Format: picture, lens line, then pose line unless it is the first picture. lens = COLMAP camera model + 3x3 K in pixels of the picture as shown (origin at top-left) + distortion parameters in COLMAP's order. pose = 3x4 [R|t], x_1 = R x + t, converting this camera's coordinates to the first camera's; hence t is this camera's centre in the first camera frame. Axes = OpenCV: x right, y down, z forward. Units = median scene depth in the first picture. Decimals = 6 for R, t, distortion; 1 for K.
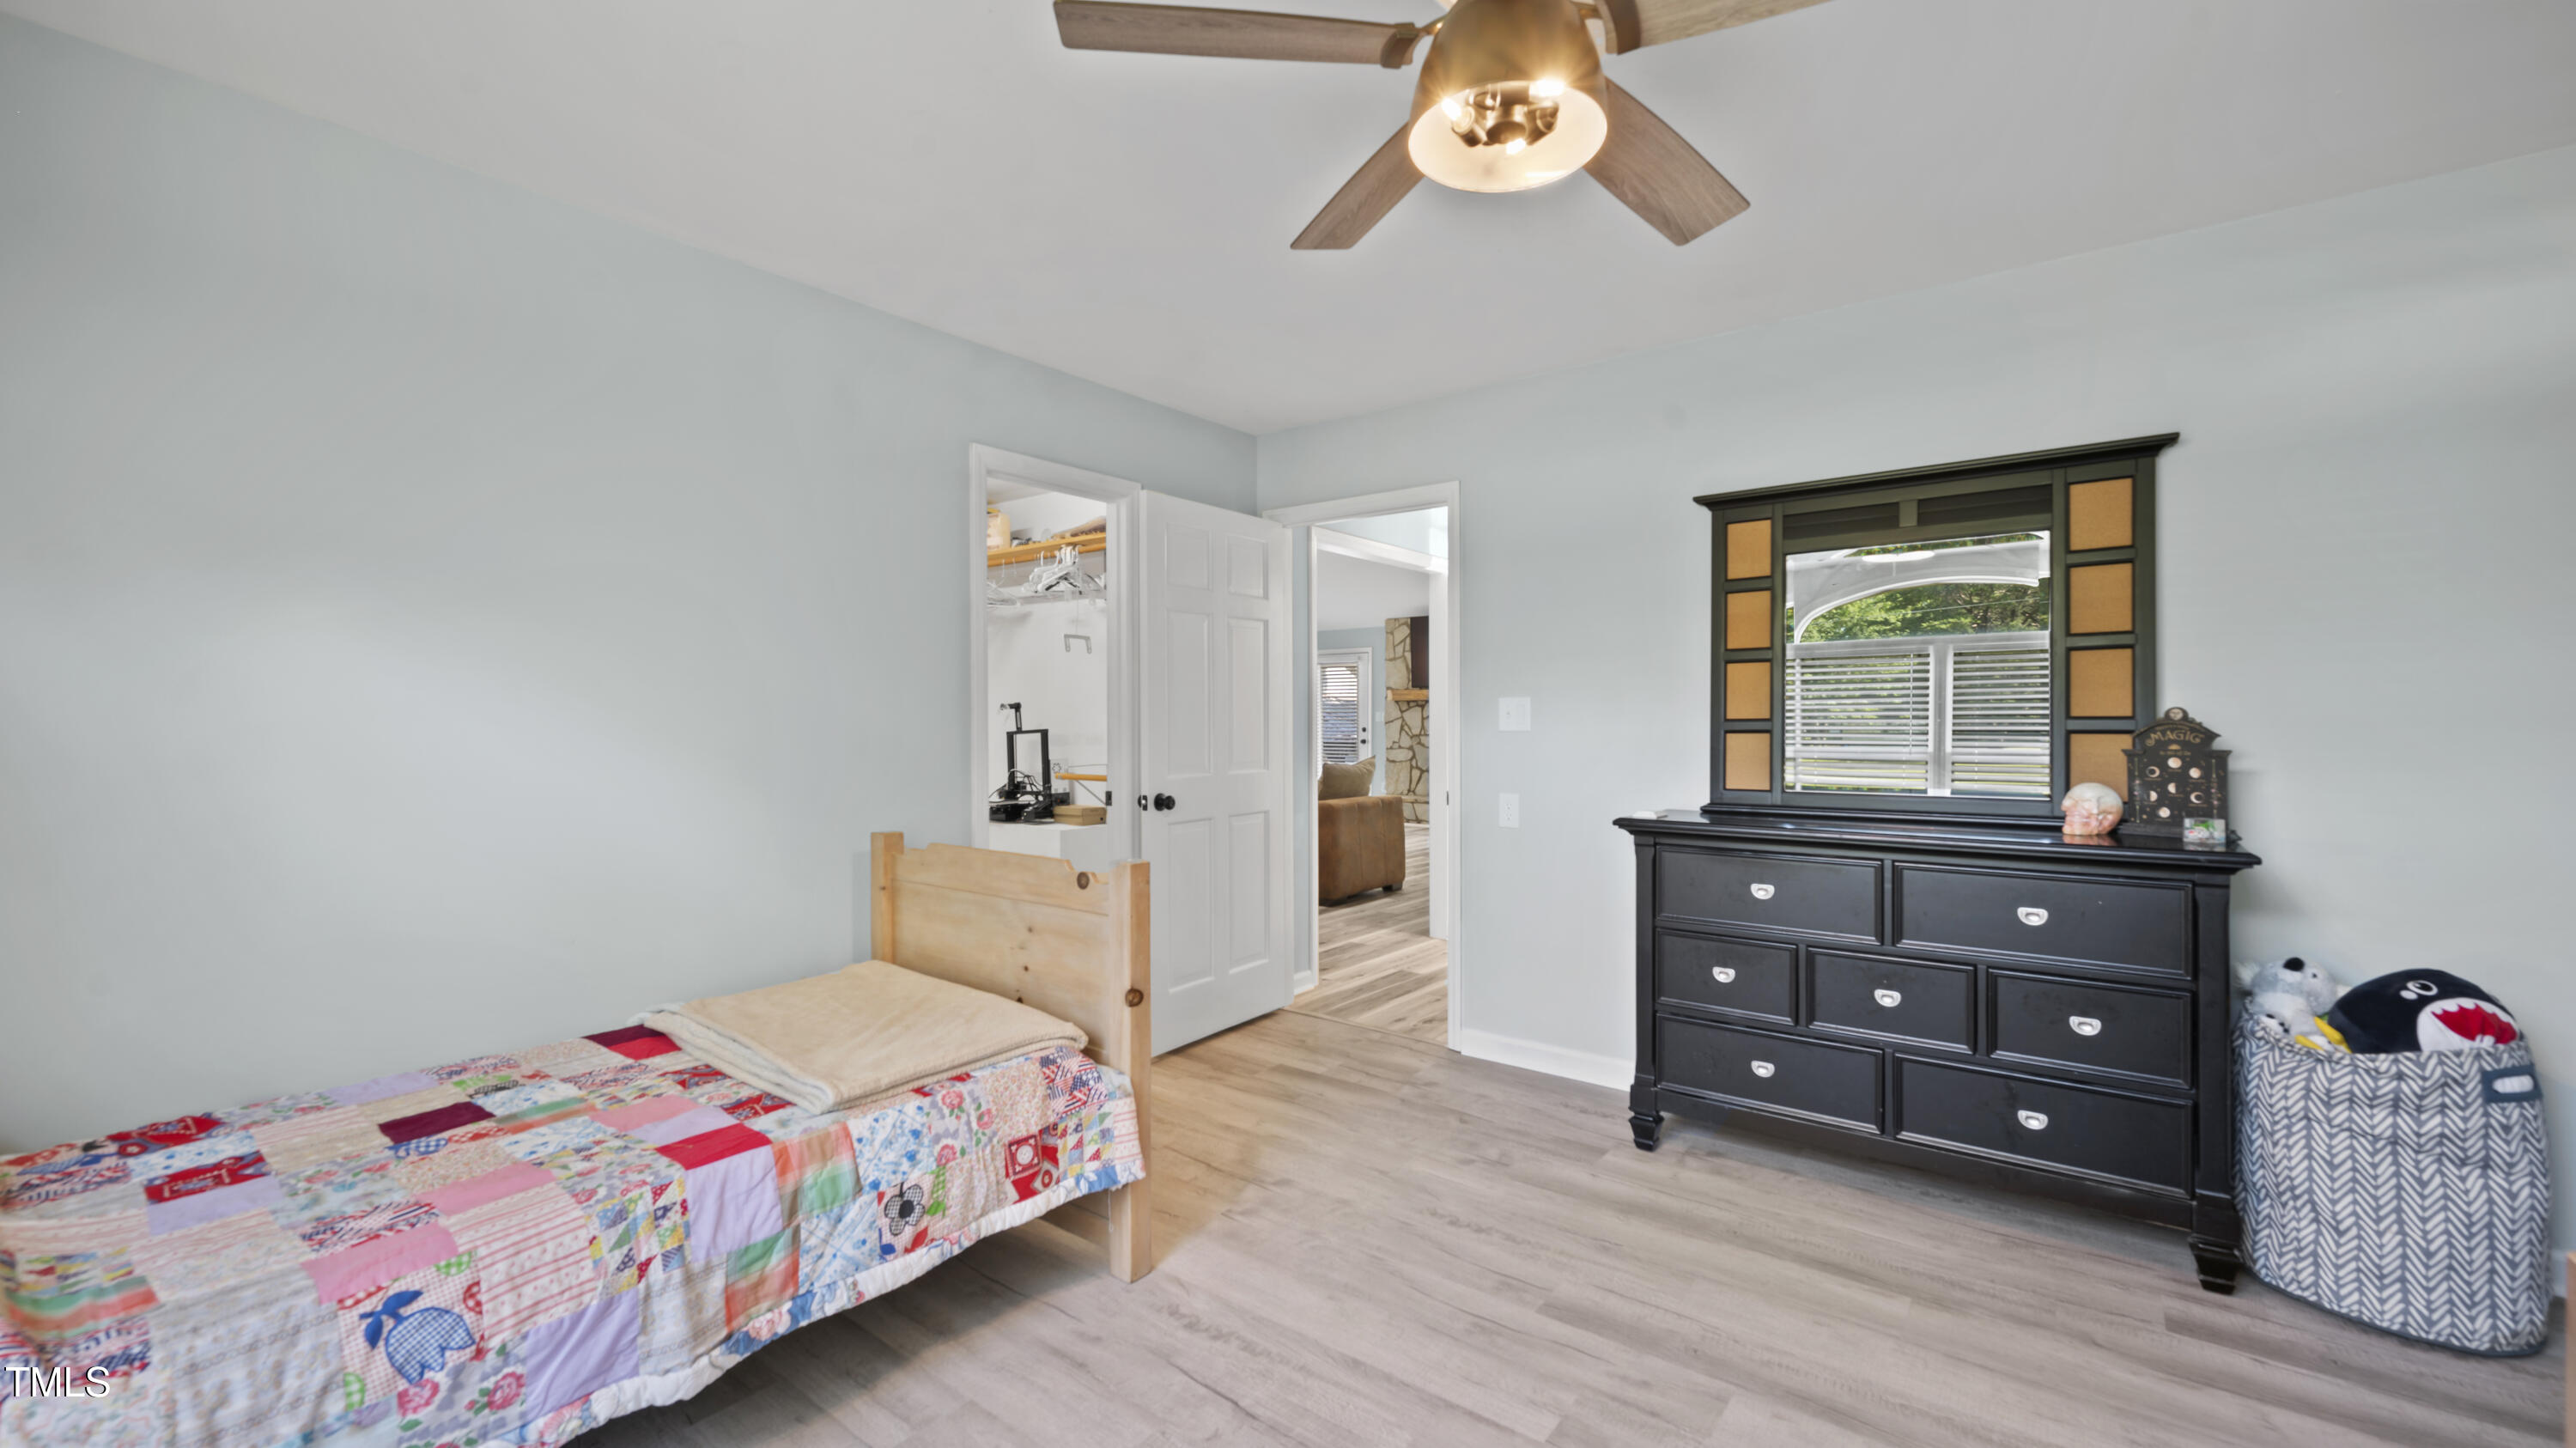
lens RADIAL K [[1049.5, 0, 1288.5], [0, 1049.5, 725.9], [0, 0, 1]] dist [-0.002319, -0.000260]
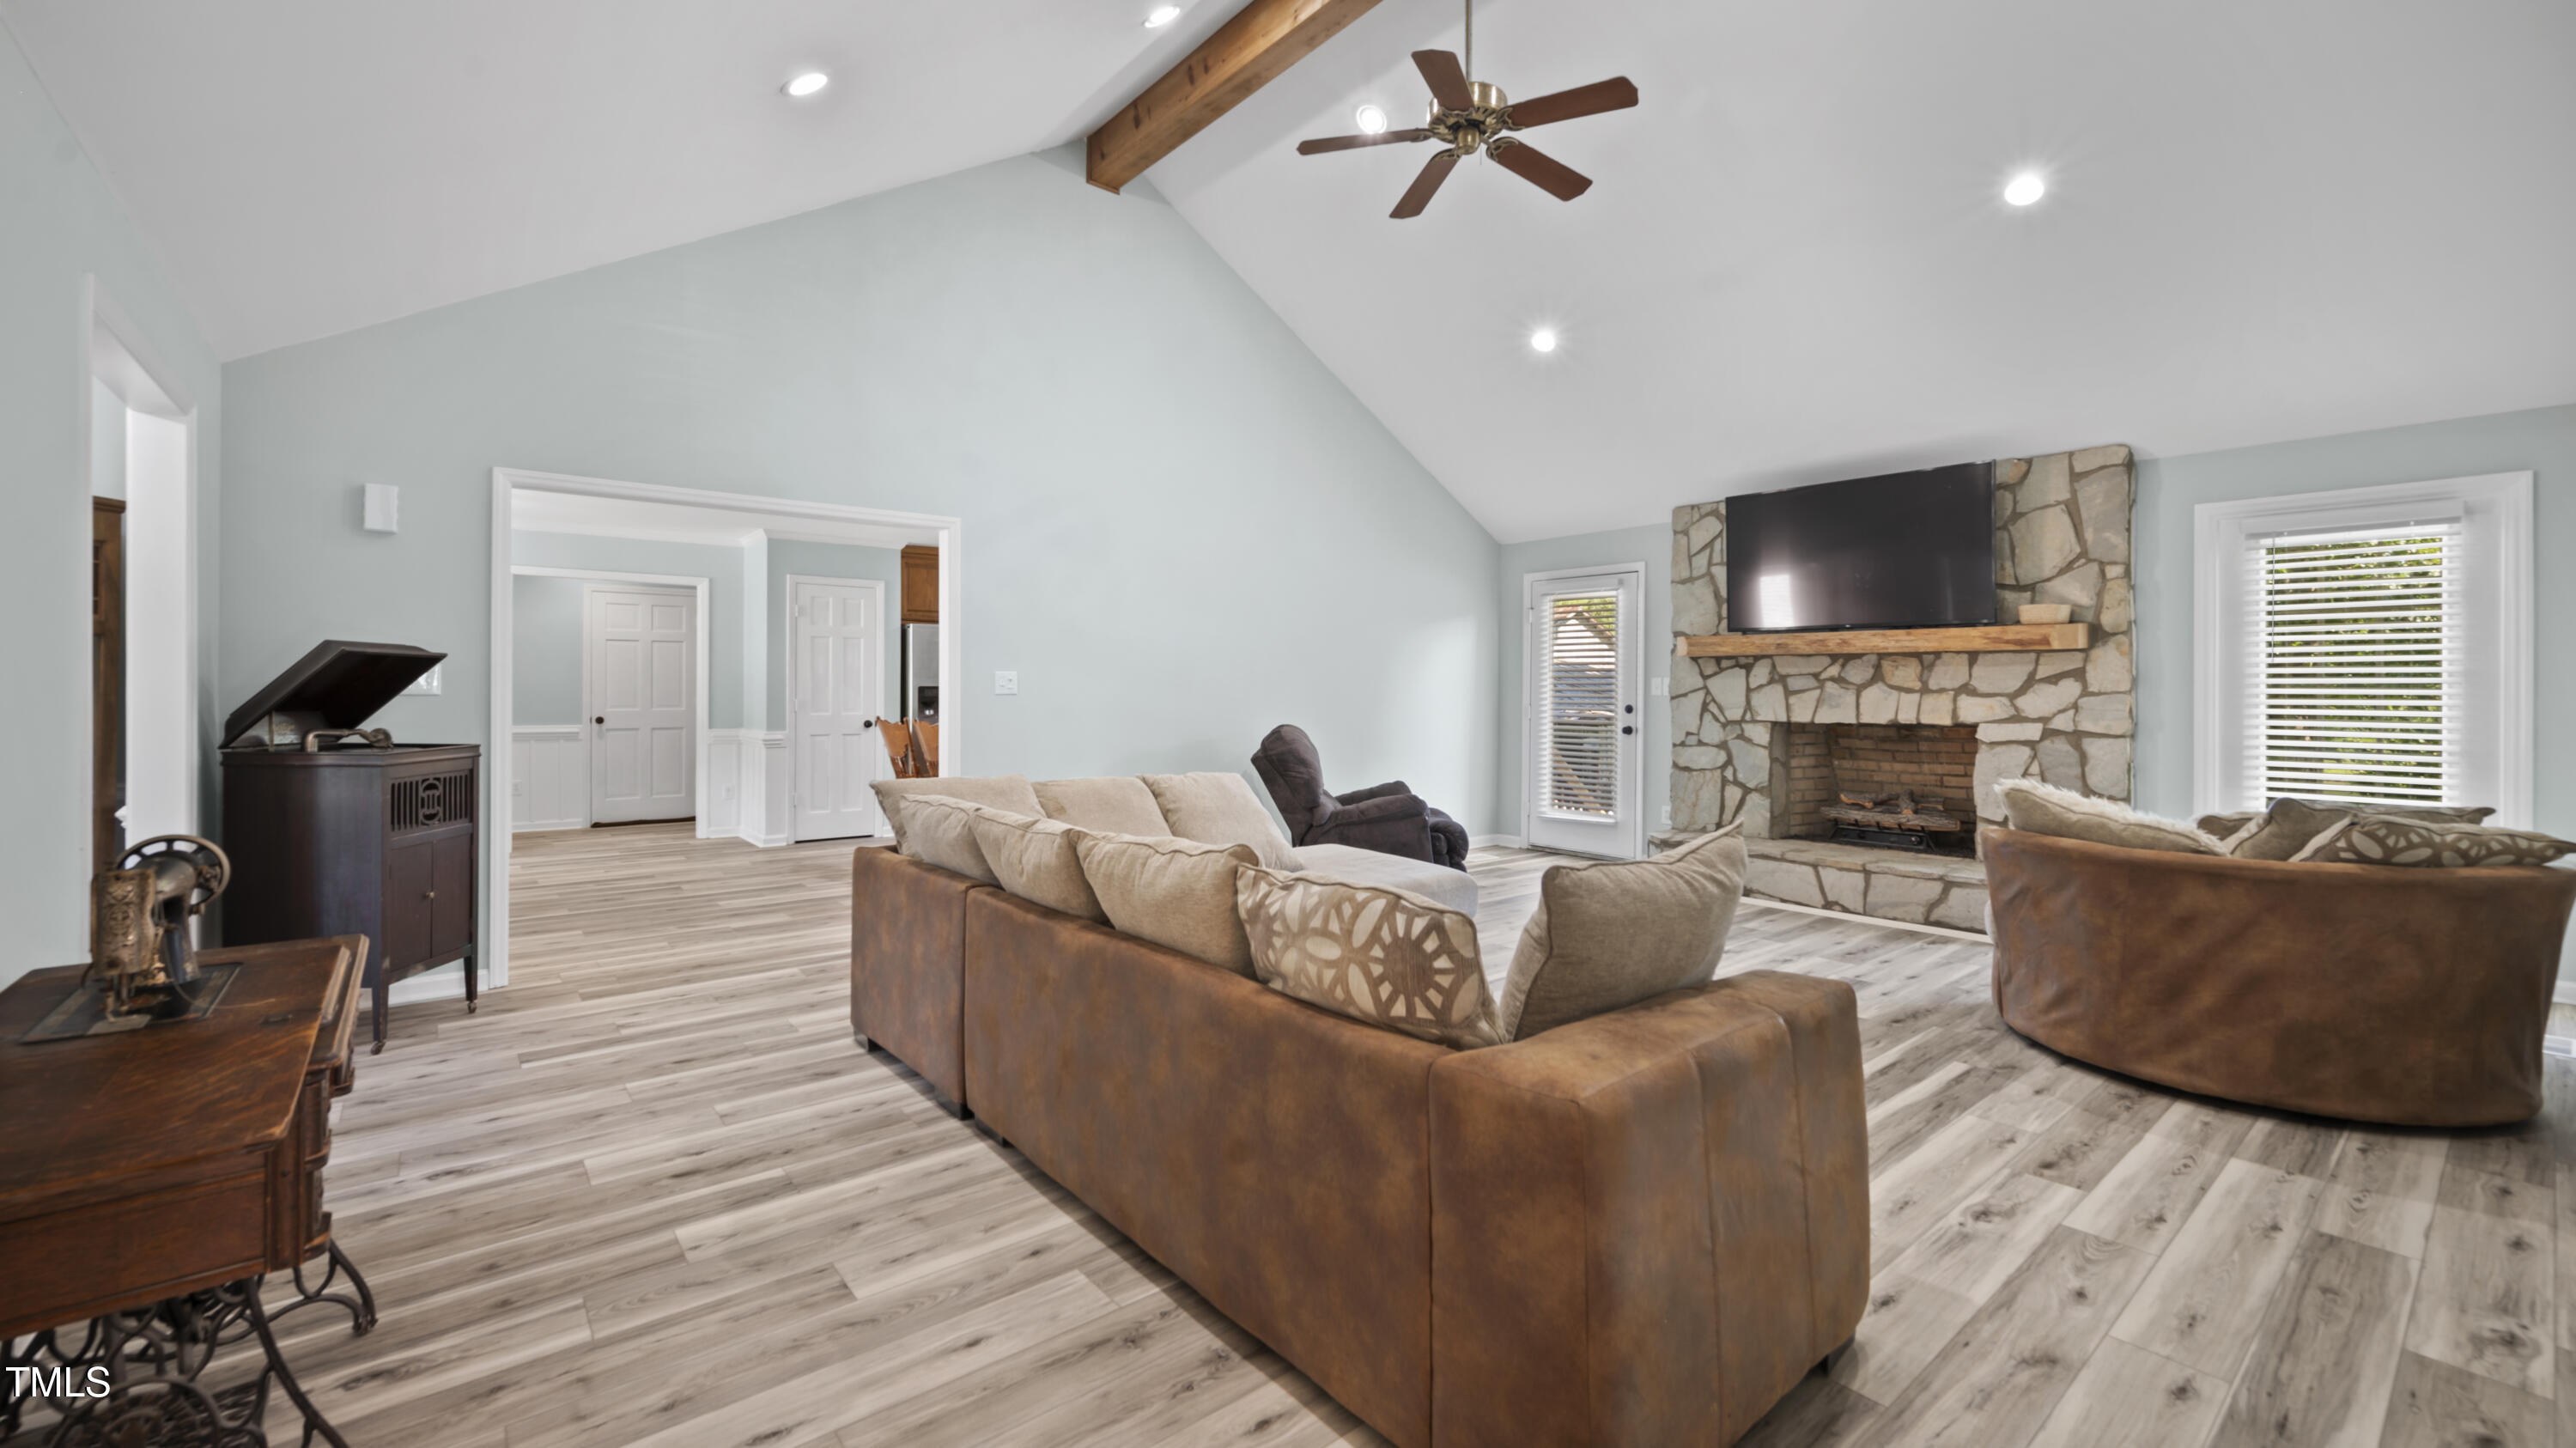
lens RADIAL K [[1049.5, 0, 1289.7], [0, 1049.5, 698.3], [0, 0, 1]] dist [-0.002319, -0.000260]
pose [[0.976571, 0.008968, -0.215007, 0.015729], [-0.008416, 0.999959, 0.003483, -0.002845], [0.215029, -0.001592, 0.976606, 0.428670]]
